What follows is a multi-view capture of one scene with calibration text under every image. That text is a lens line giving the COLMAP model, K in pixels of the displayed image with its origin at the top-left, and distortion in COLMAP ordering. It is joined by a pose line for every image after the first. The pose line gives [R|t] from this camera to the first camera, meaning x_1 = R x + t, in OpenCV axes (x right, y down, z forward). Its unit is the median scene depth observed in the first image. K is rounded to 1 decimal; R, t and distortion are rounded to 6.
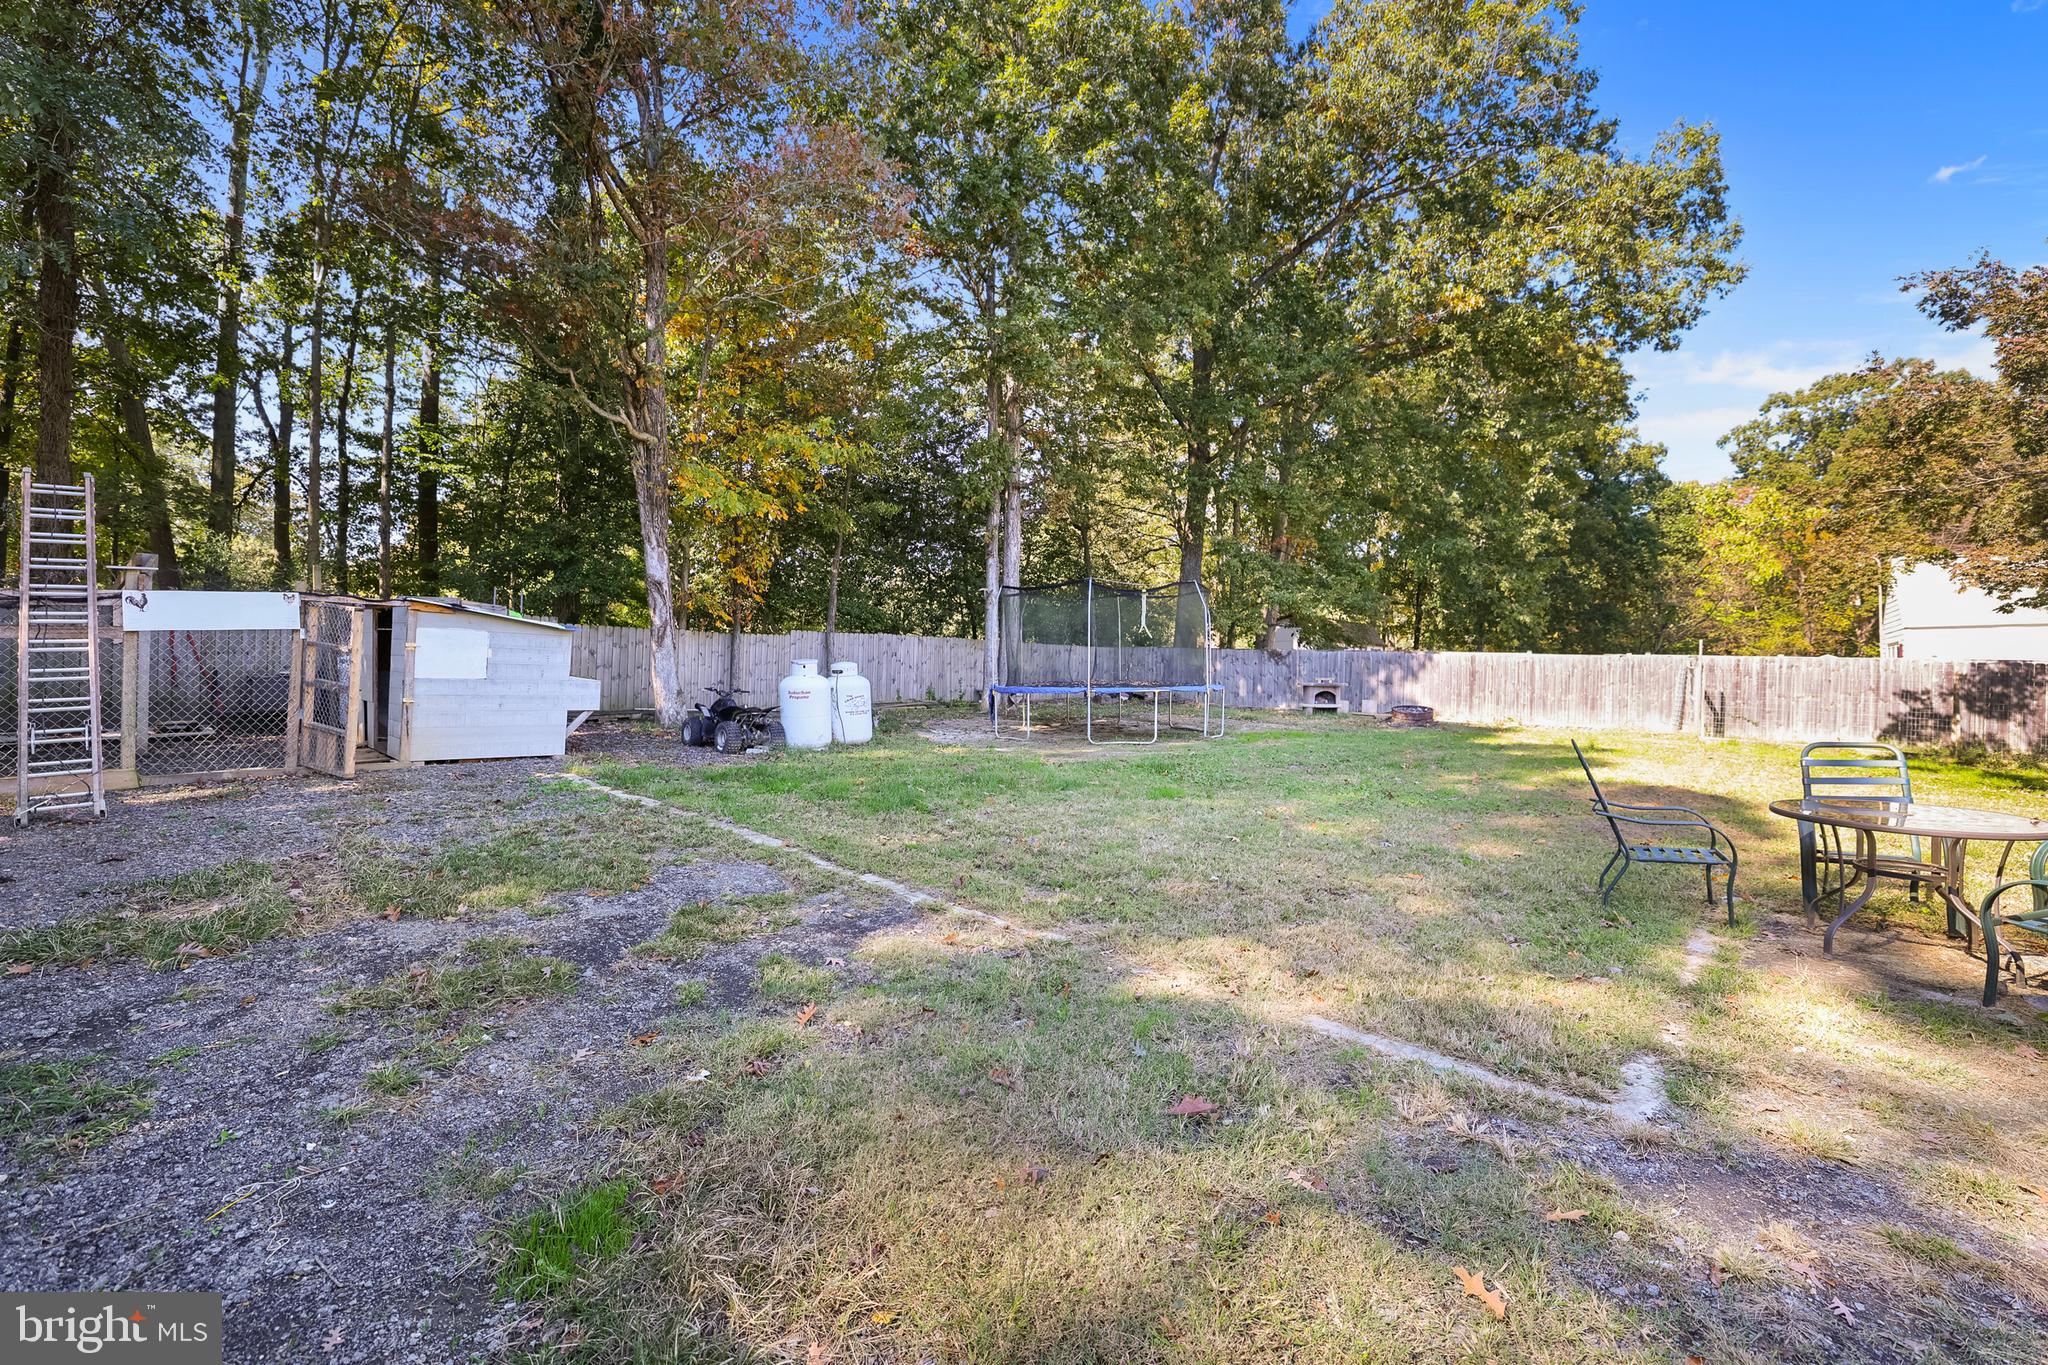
lens RADIAL K [[894.3, 0, 1029.0], [0, 894.3, 669.5], [0, 0, 1]] dist [-0.023823, 0.002779]
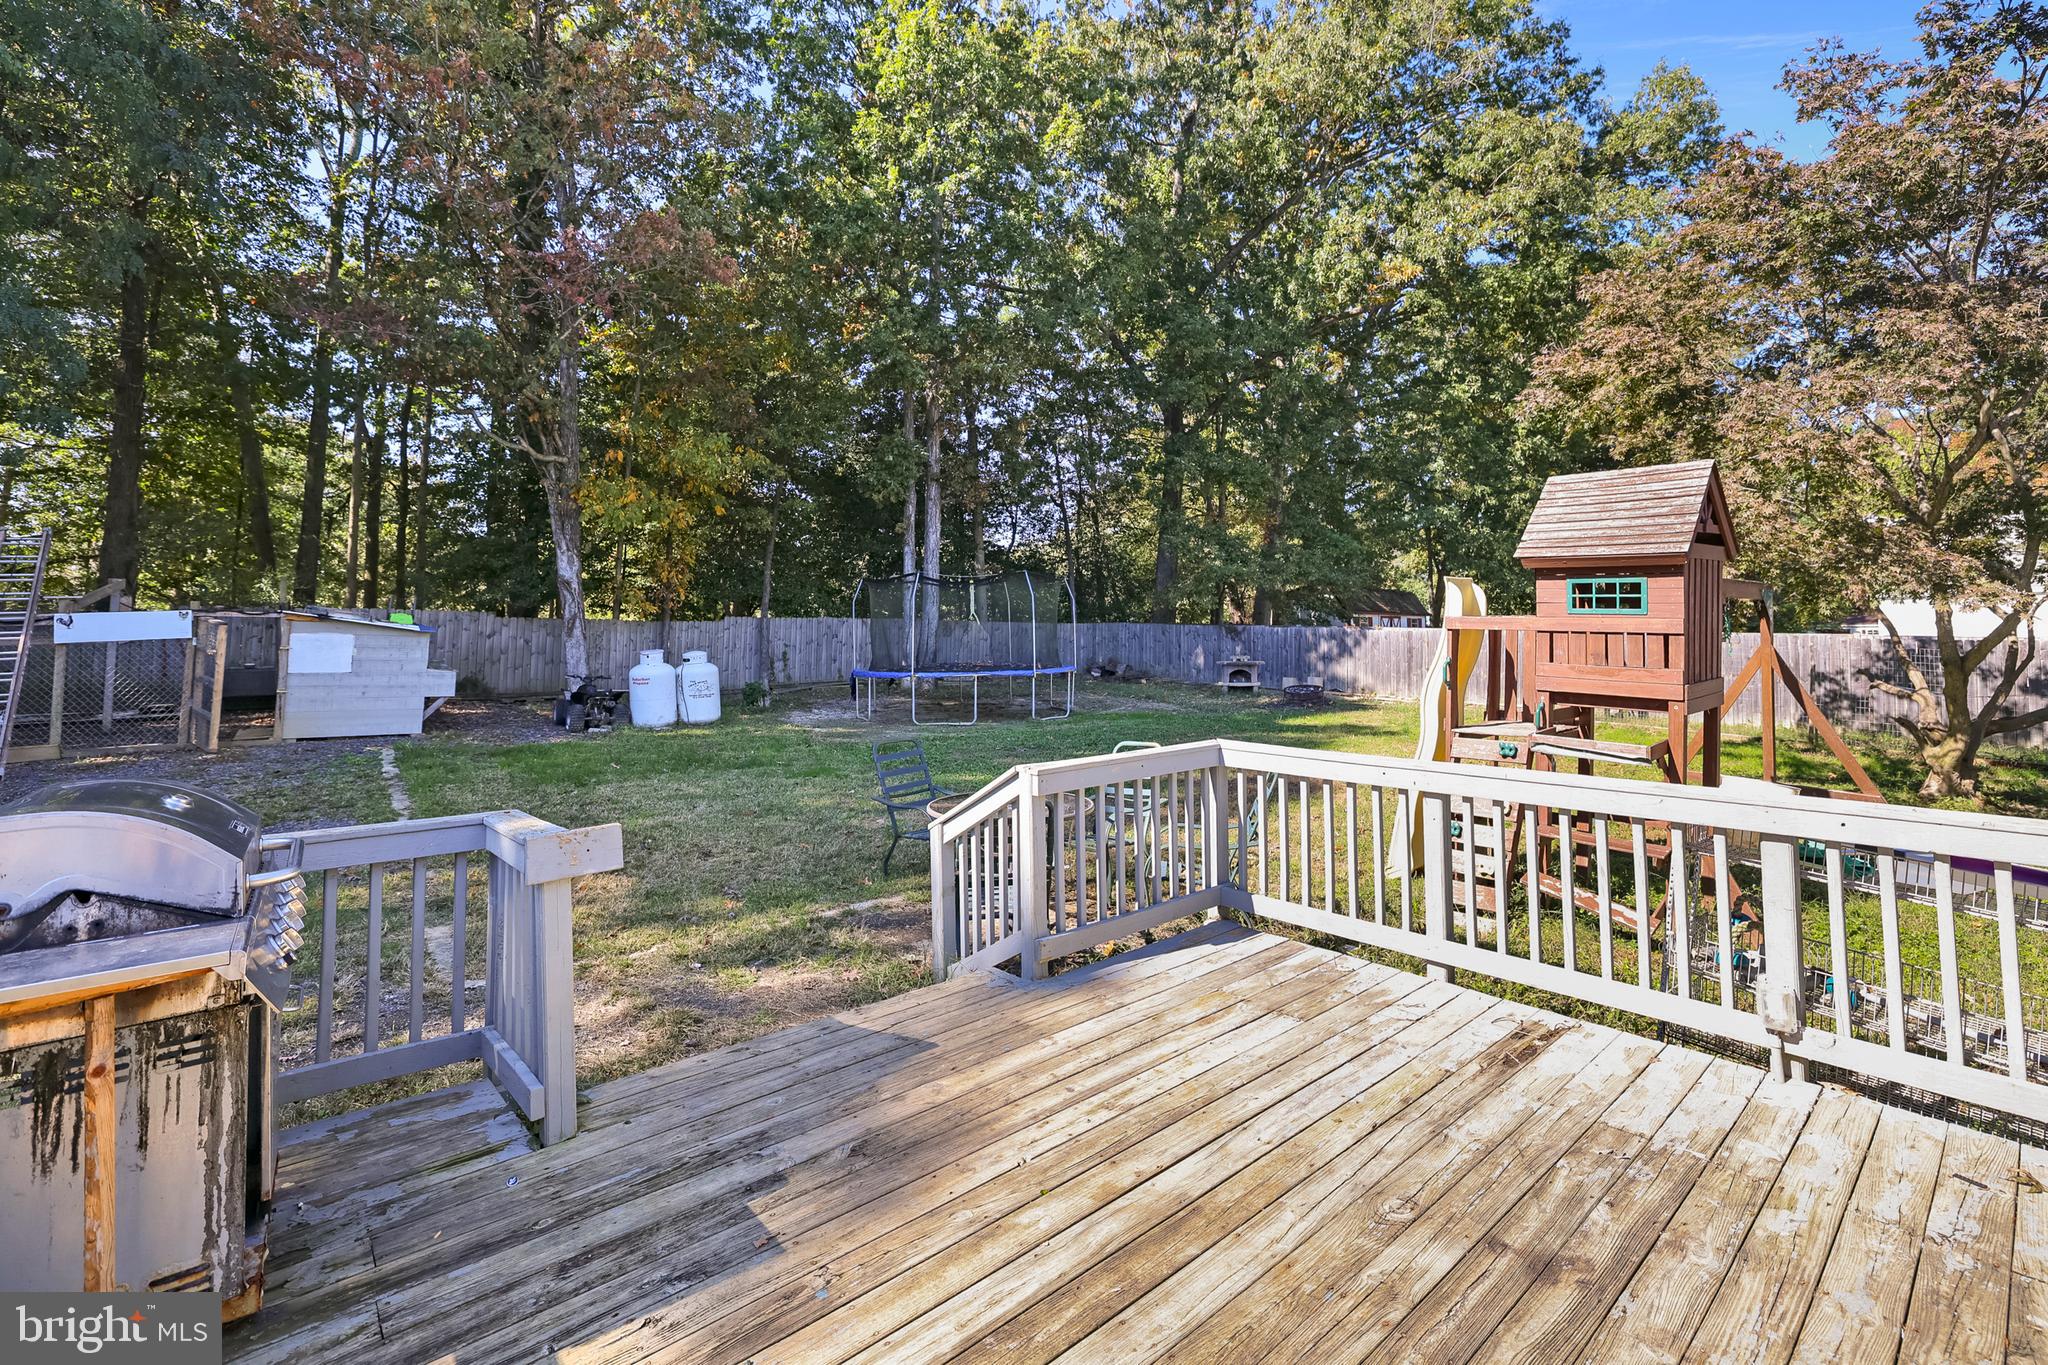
lens RADIAL K [[894.3, 0, 956.8], [0, 894.3, 610.7], [0, 0, 1]] dist [-0.023823, 0.002779]
pose [[0.988254, -0.013325, -0.152241, 0.260428], [0.008216, 0.999383, -0.034142, -0.015974], [0.152602, 0.032490, 0.987754, -0.069026]]
